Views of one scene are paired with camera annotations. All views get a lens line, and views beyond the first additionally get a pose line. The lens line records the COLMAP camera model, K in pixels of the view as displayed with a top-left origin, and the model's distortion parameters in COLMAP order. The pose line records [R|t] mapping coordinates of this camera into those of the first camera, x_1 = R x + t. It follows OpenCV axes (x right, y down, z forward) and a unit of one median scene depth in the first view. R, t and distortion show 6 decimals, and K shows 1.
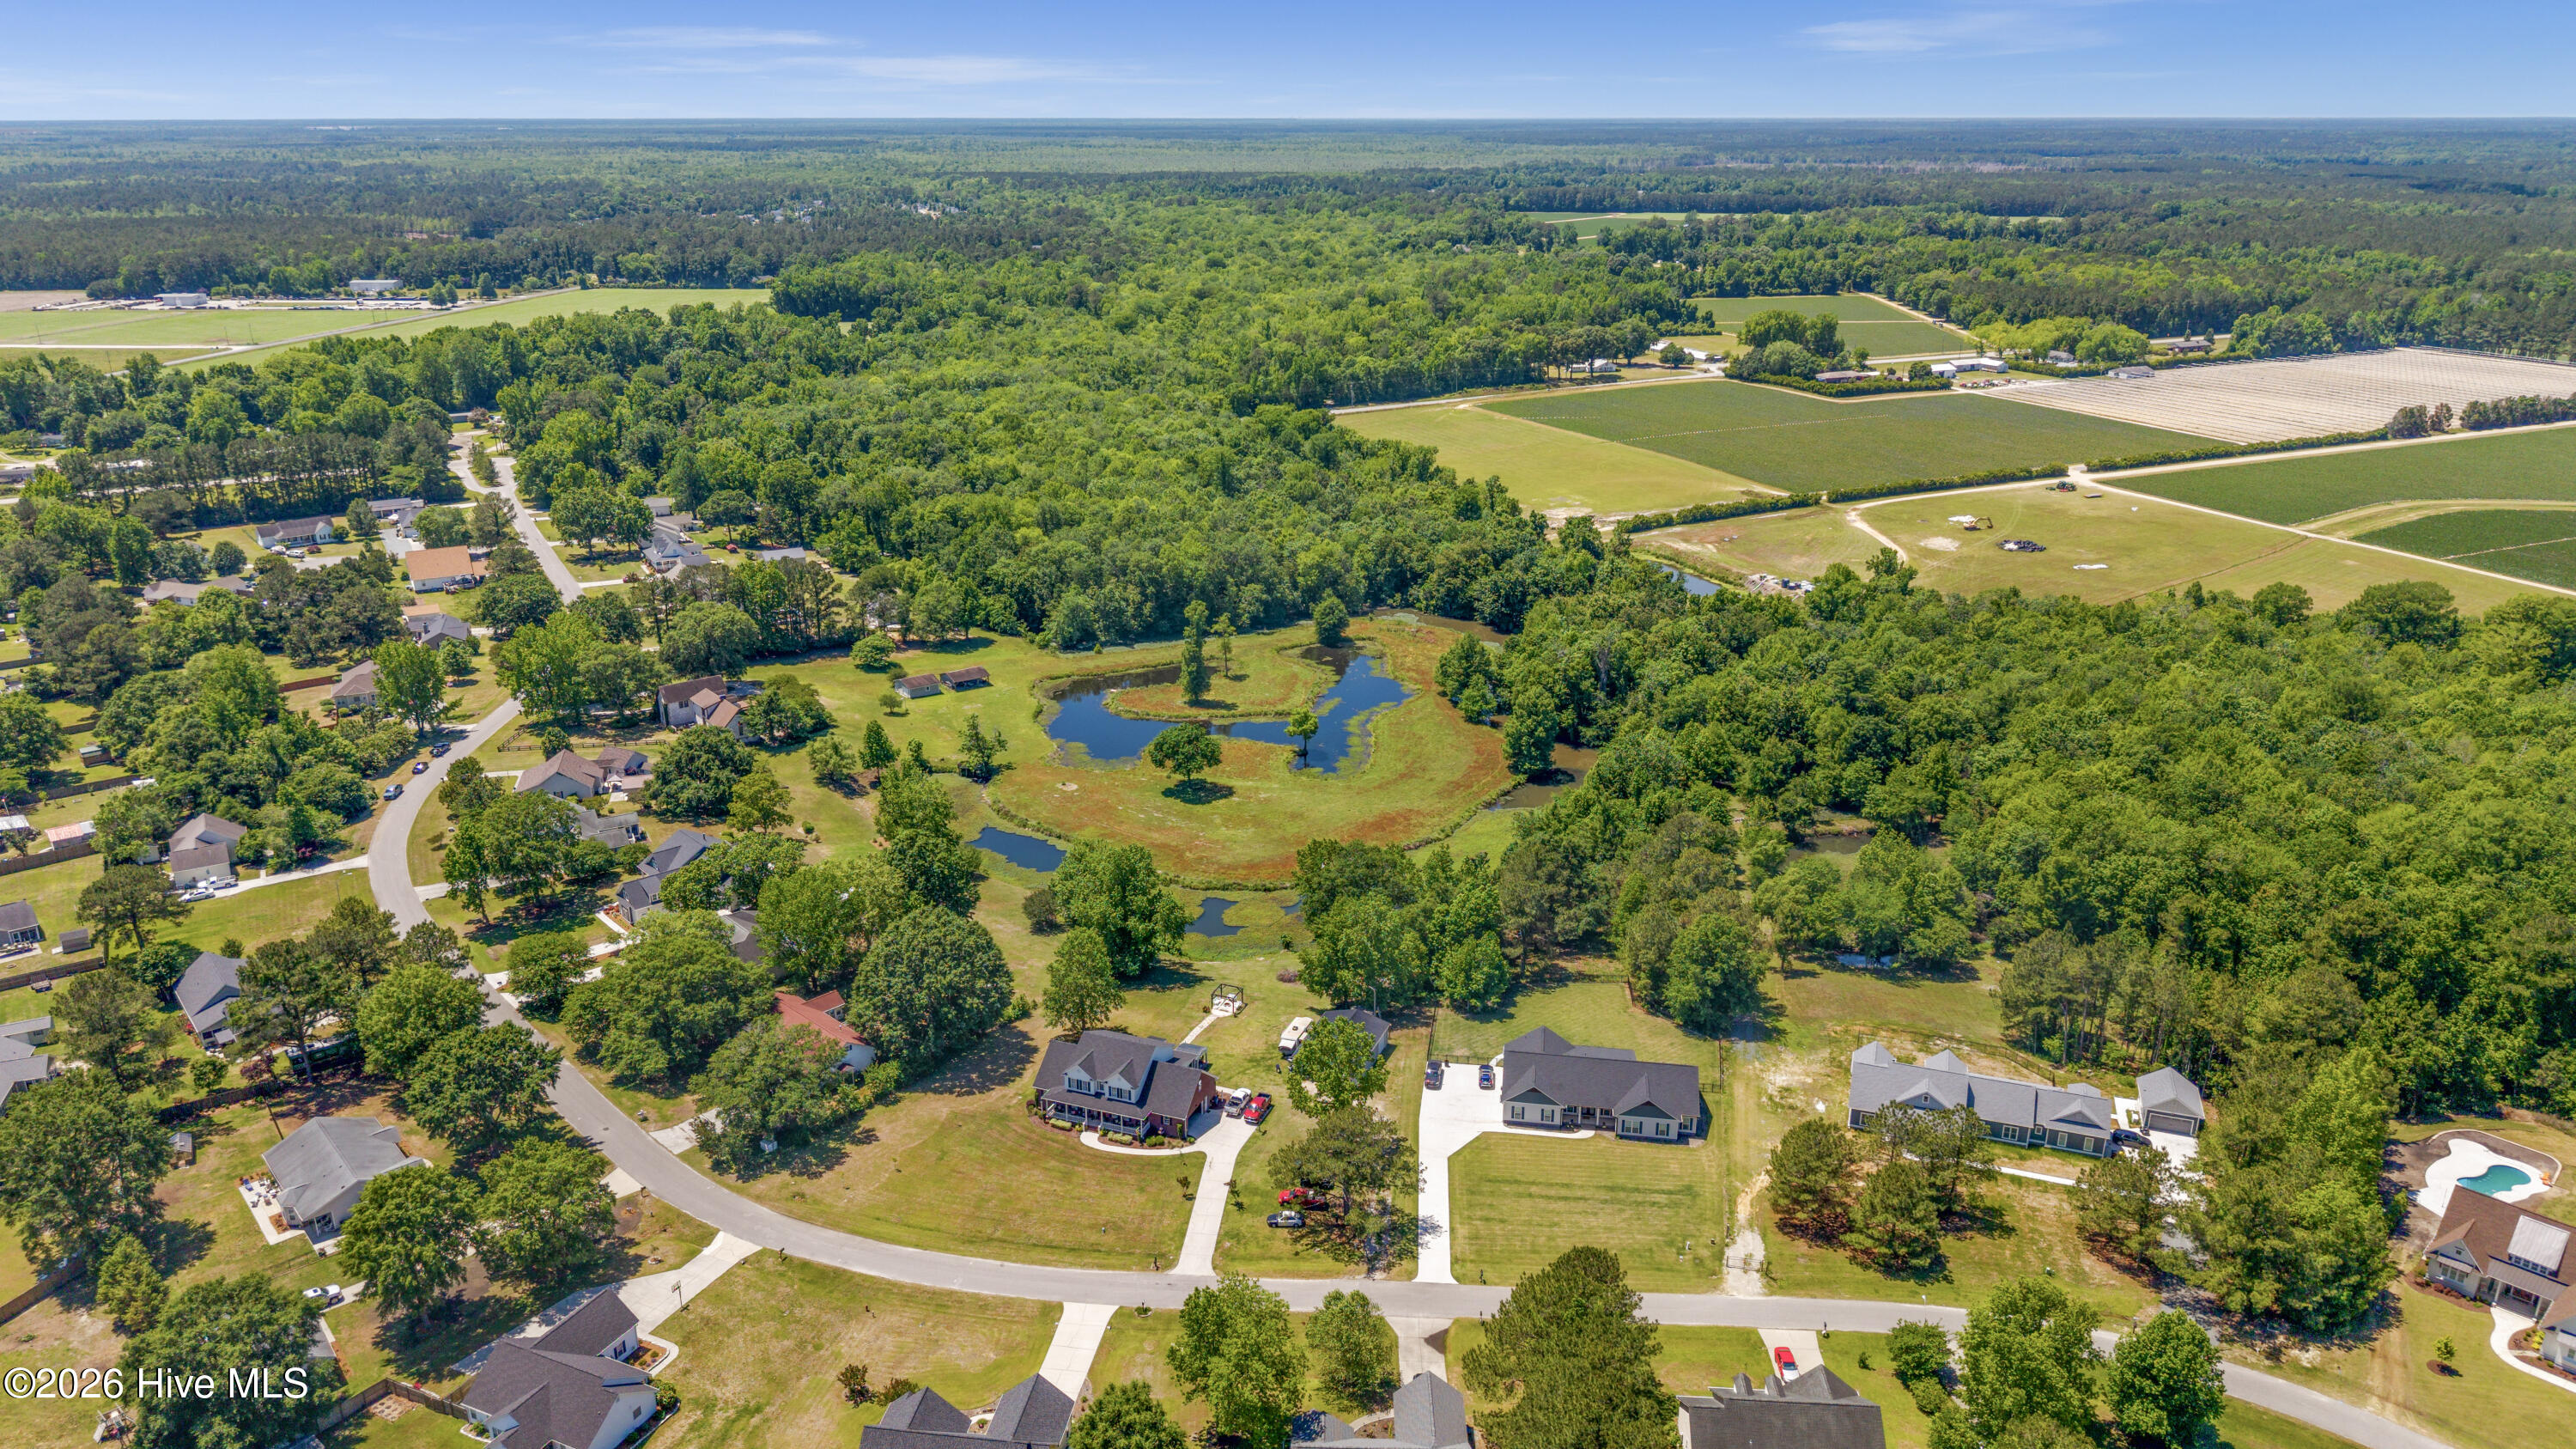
lens RADIAL K [[1785.1, 0, 1325.2], [0, 1785.1, 763.7], [0, 0, 1]] dist [0.028612, -0.043493]
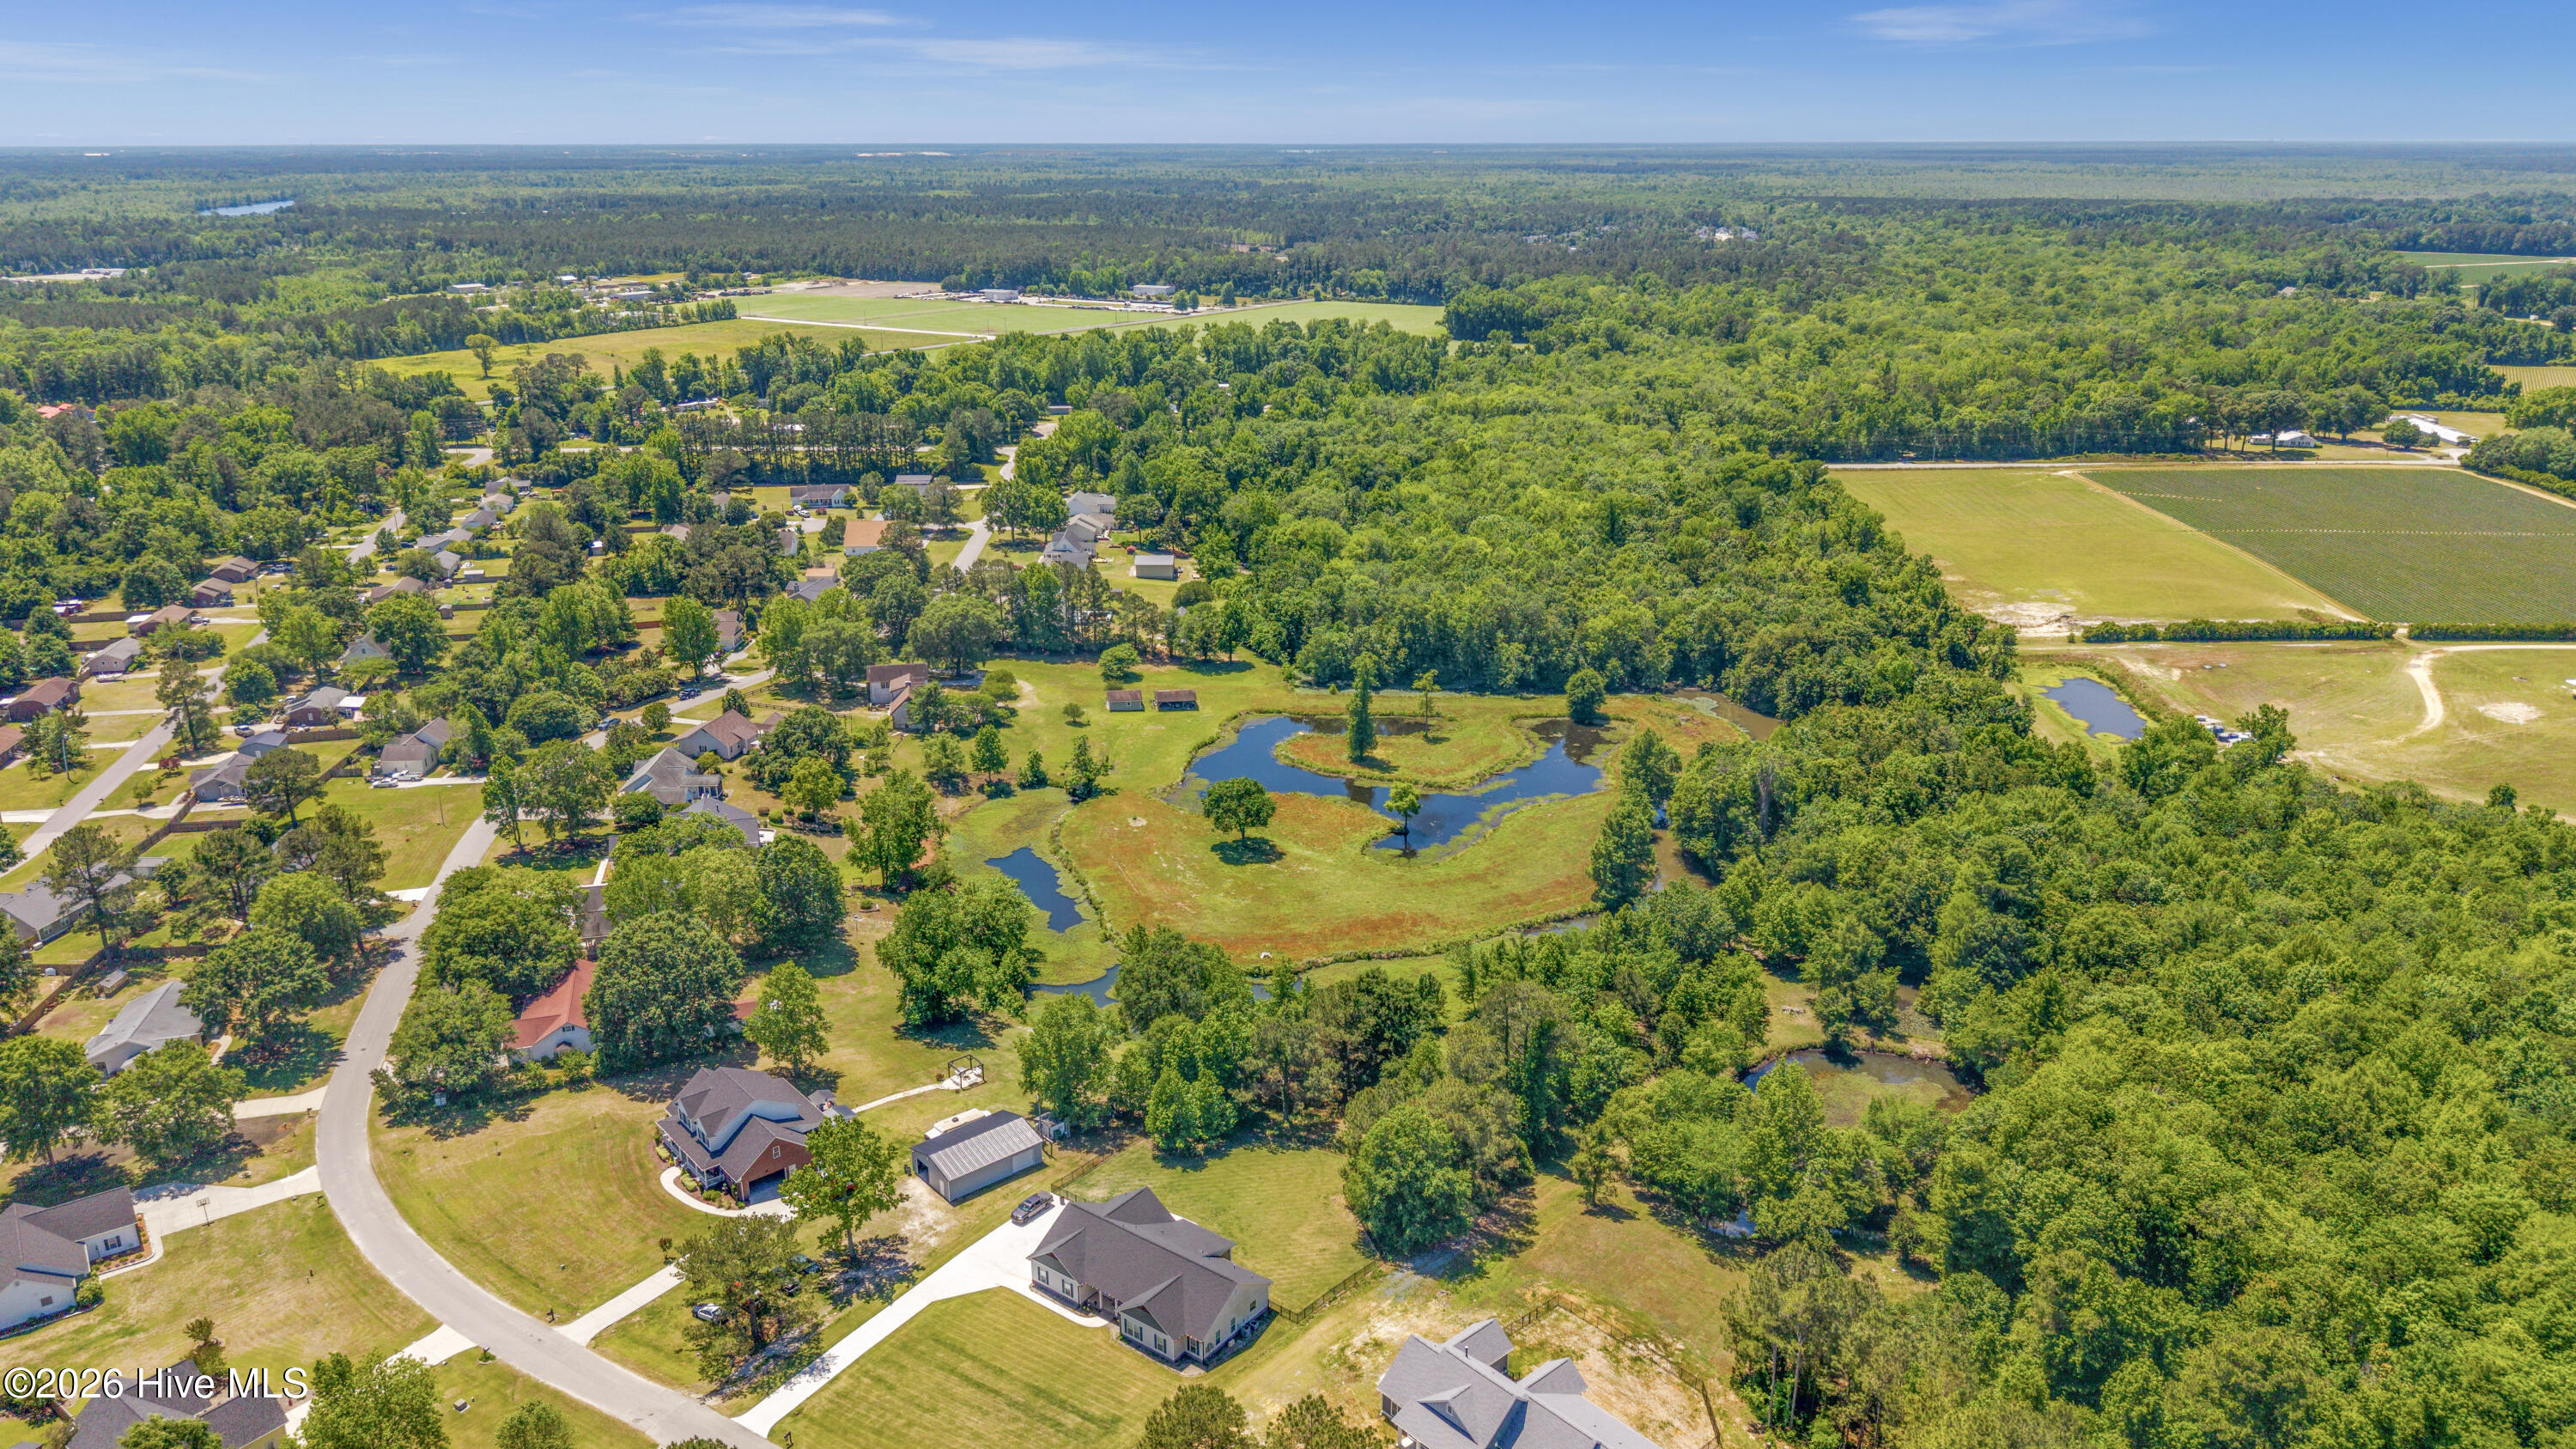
lens RADIAL K [[1785.1, 0, 1302.8], [0, 1785.1, 732.6], [0, 0, 1]] dist [0.028612, -0.043493]
pose [[0.874863, 0.151261, -0.460147, 0.297888], [-0.163952, 0.986389, 0.012531, -0.049509], [0.455779, 0.064479, 0.887754, 0.139294]]
